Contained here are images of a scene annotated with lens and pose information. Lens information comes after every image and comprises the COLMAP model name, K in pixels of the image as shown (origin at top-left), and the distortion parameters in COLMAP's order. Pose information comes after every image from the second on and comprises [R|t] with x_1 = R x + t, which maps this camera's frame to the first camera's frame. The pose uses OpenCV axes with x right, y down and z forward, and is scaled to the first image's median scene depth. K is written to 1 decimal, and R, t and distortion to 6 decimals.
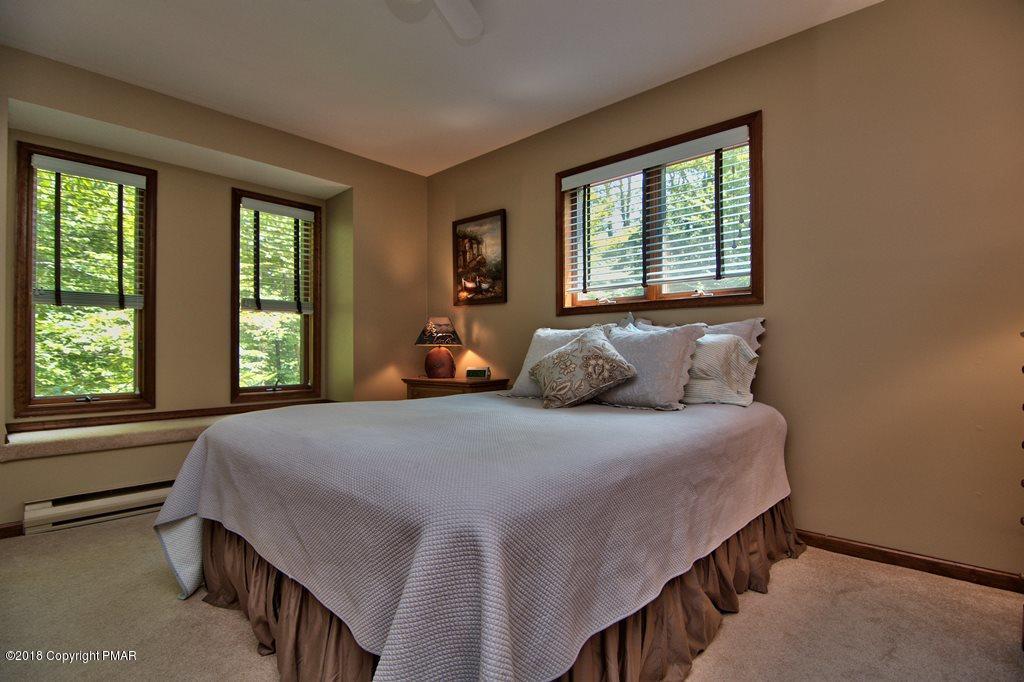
lens RADIAL K [[503.7, 0, 509.1], [0, 503.7, 347.8], [0, 0, 1]] dist [-0.004204, -0.000817]
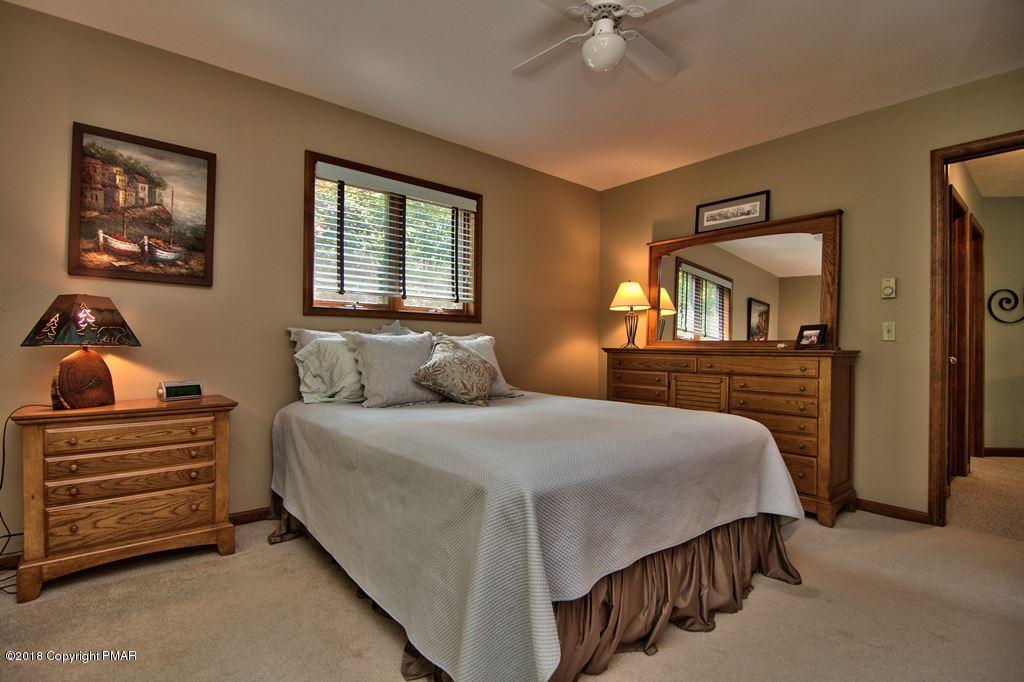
lens RADIAL K [[503.7, 0, 508.8], [0, 503.7, 342.5], [0, 0, 1]] dist [-0.004204, -0.000817]
pose [[0.100738, 0.015506, 0.994792, -0.642784], [-0.011296, 0.999832, -0.014441, -0.006445], [-0.994849, -0.009782, 0.100896, 0.498055]]
